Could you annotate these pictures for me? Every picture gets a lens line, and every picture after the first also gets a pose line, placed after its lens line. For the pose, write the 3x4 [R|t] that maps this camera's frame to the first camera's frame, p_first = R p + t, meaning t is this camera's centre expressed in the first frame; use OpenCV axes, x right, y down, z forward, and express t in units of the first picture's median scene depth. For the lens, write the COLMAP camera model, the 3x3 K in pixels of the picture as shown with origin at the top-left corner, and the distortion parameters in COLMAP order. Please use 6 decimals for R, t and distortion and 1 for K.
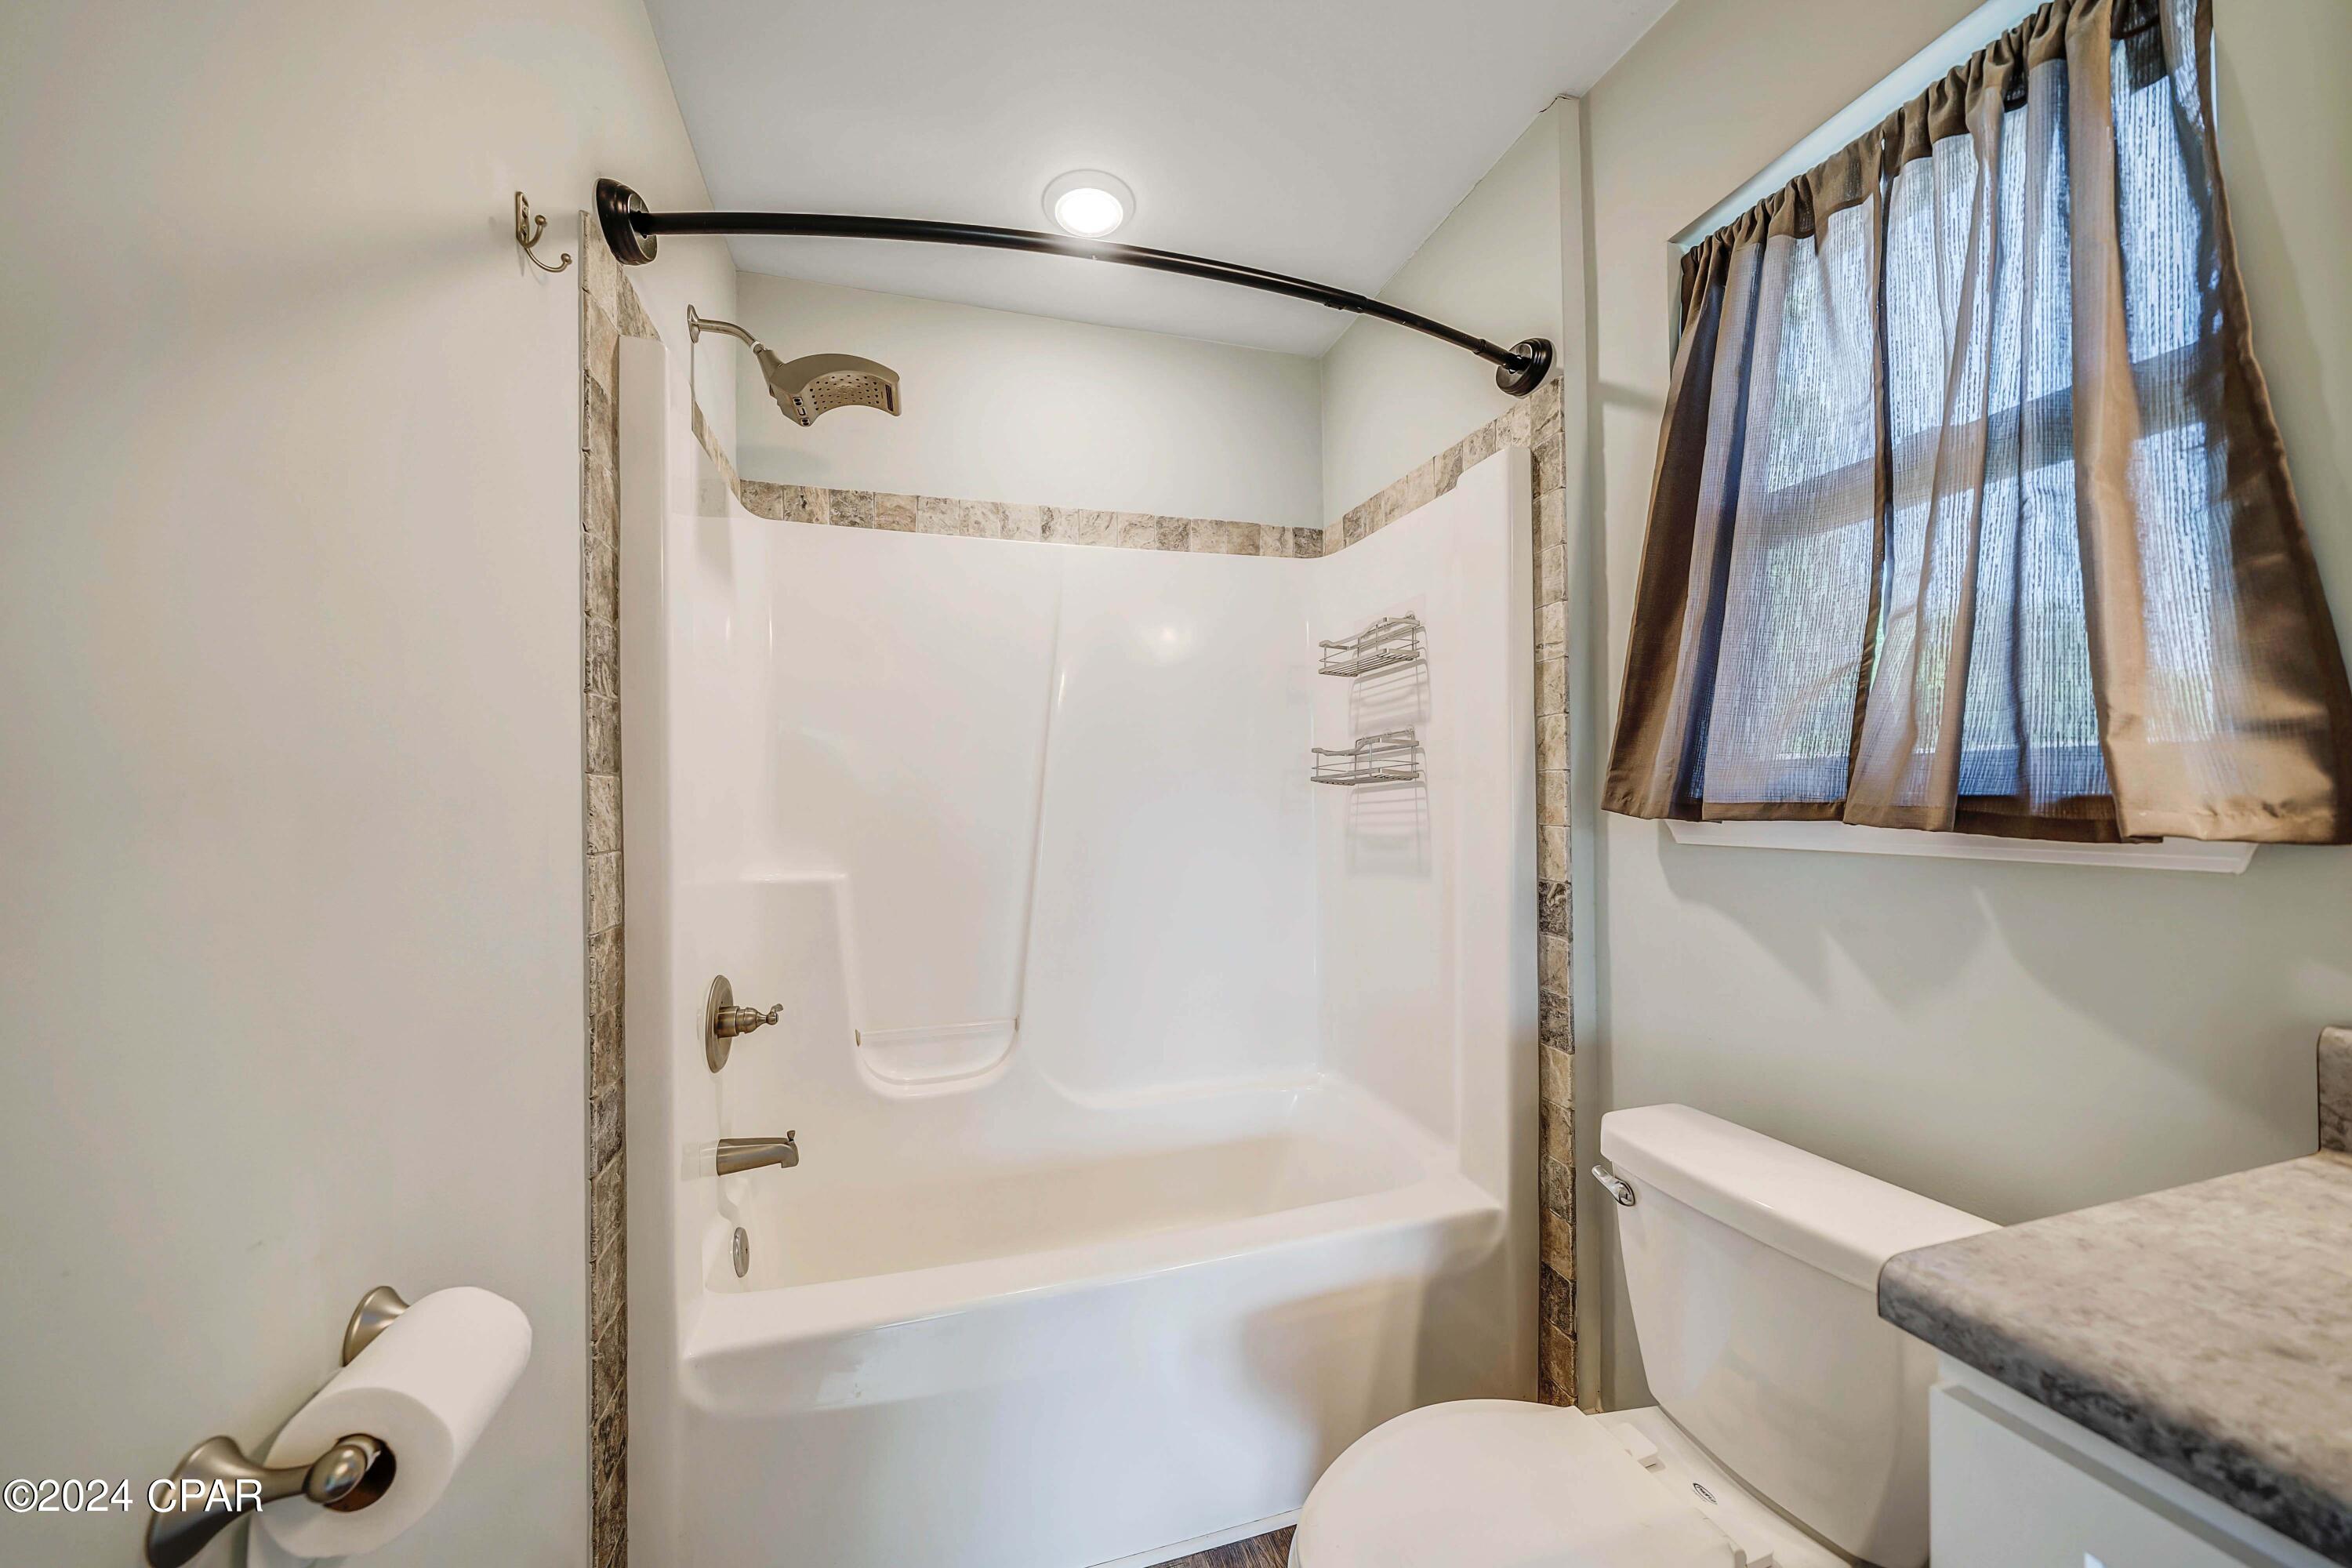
lens RADIAL K [[819.7, 0, 1175.7], [0, 819.7, 788.6], [0, 0, 1]] dist [0.000684, -0.000010]
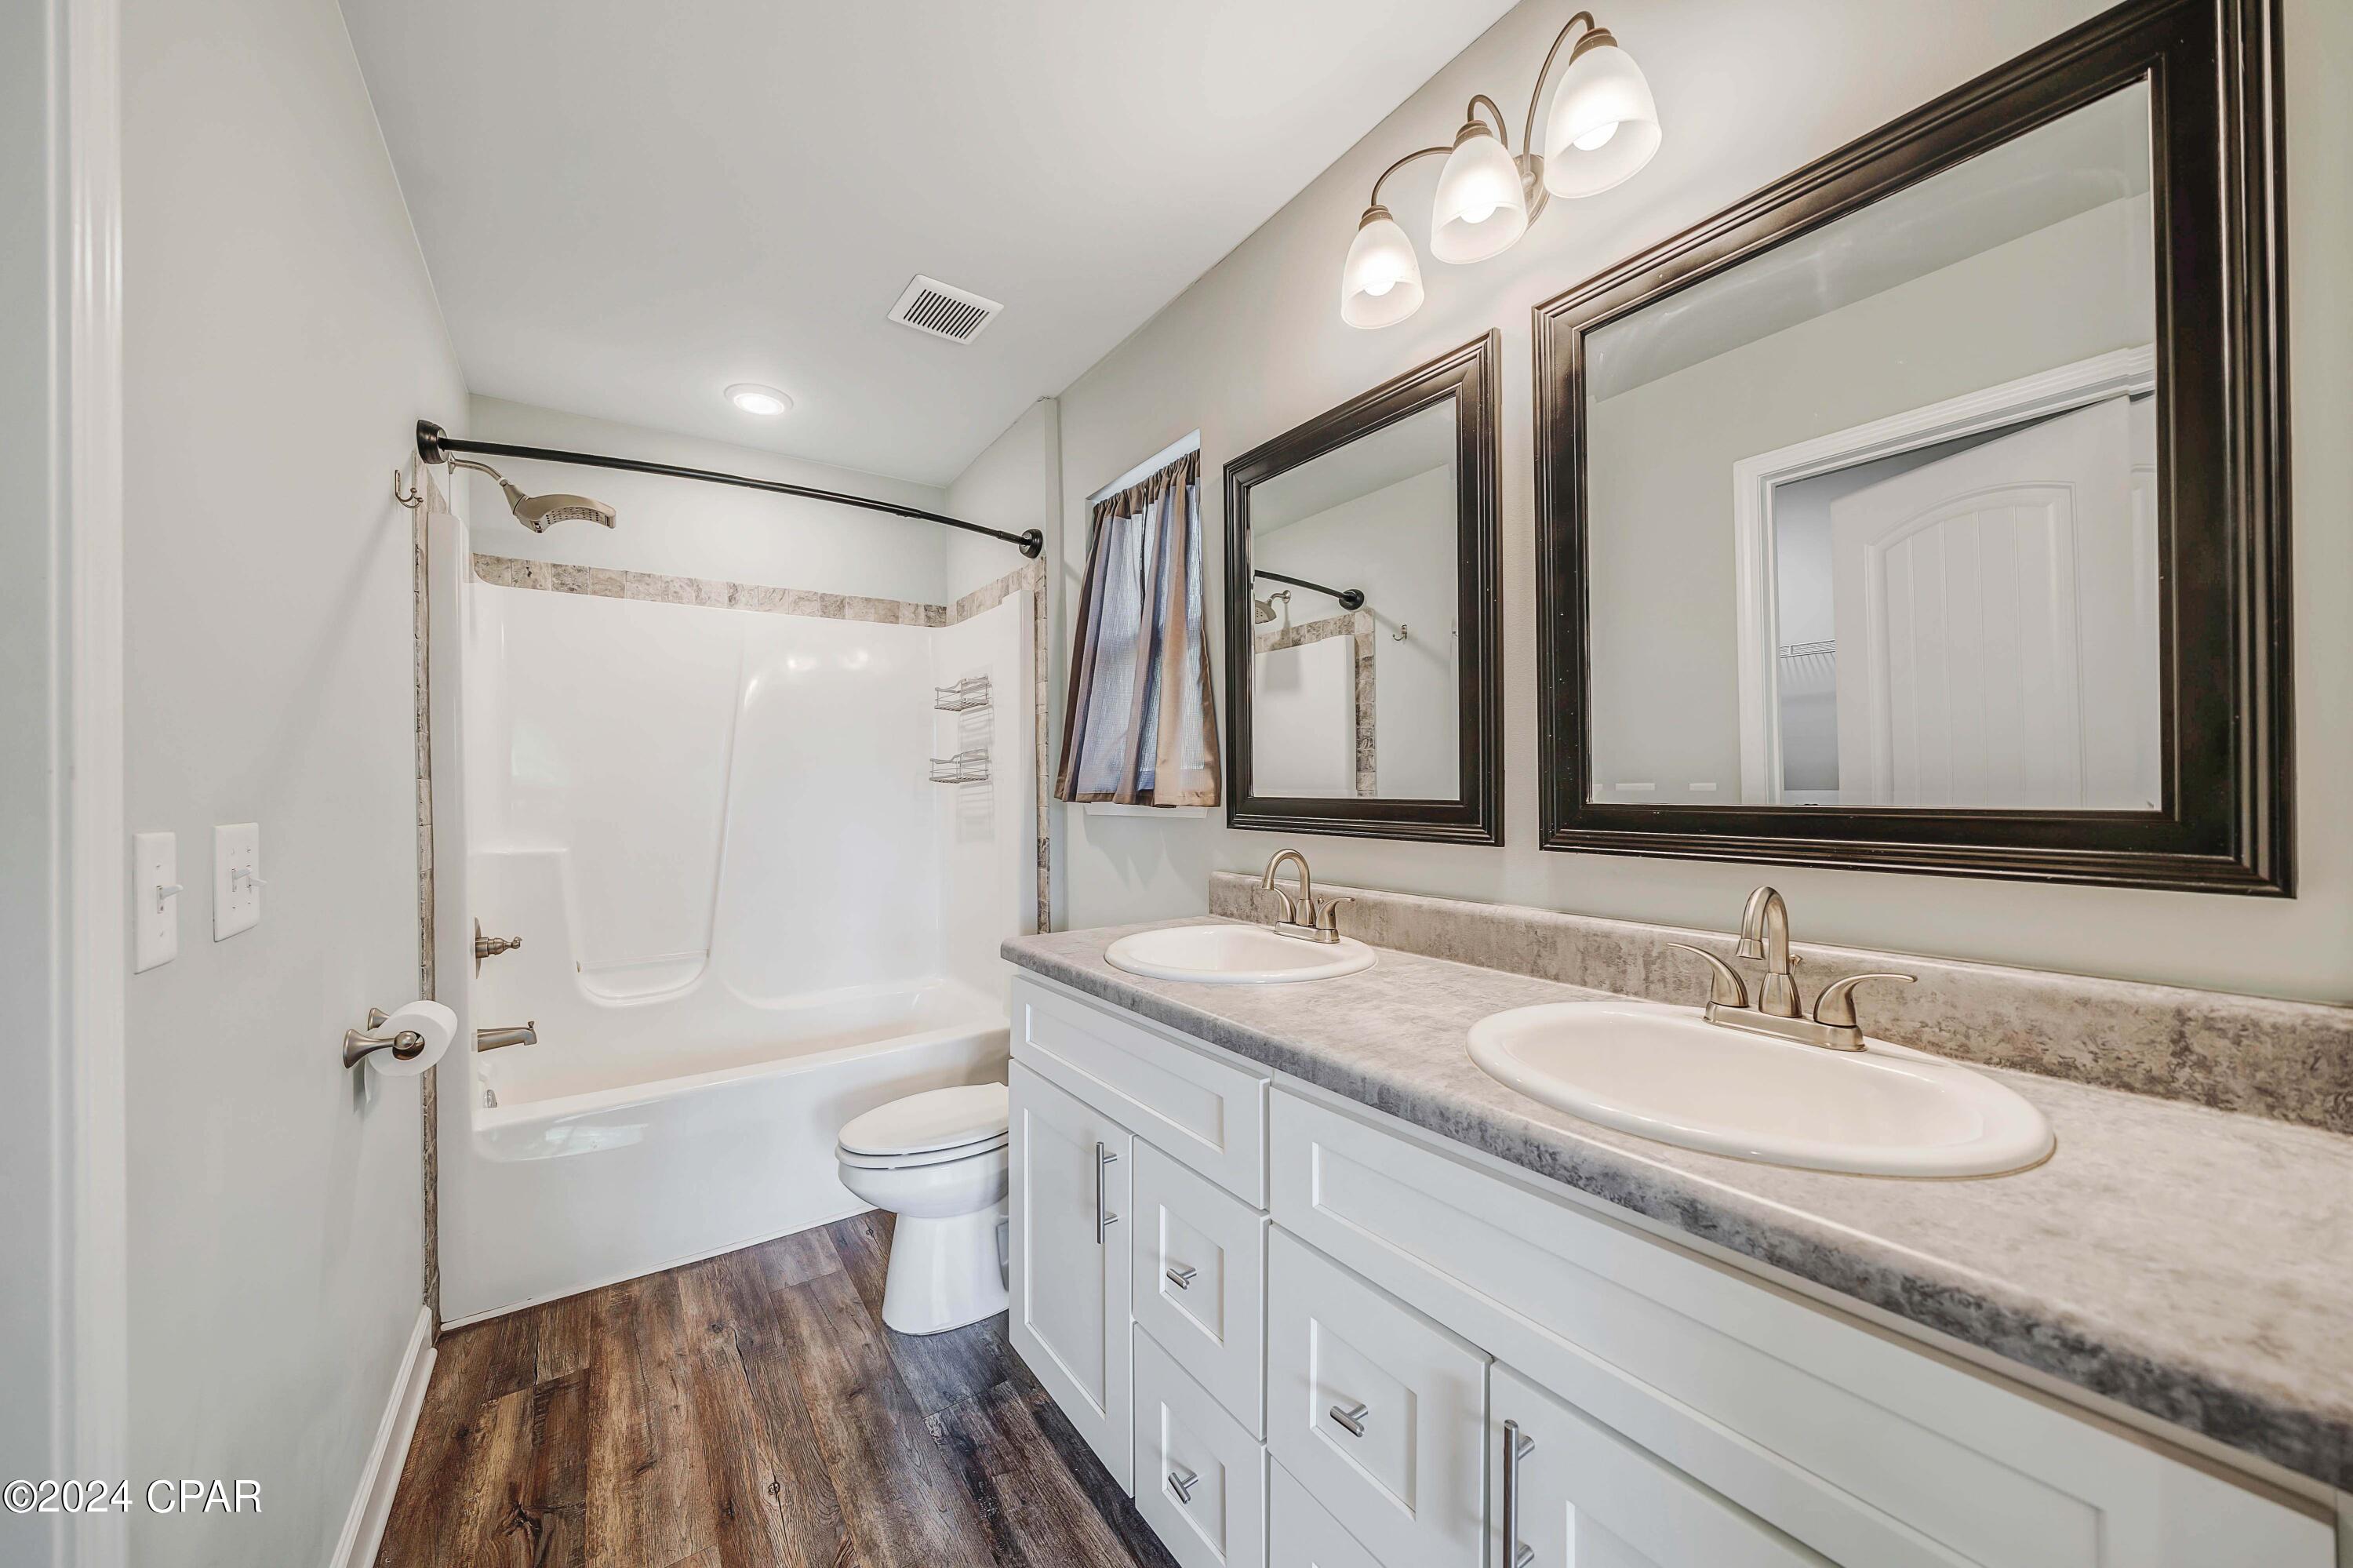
lens RADIAL K [[820.1, 0, 1167.1], [0, 820.1, 787.4], [0, 0, 1]] dist [0.000684, -0.000010]
pose [[0.955965, -0.001502, 0.293477, 0.165769], [0.000340, 0.999992, 0.004010, -0.003241], [-0.293481, -0.003734, 0.955958, -0.655355]]
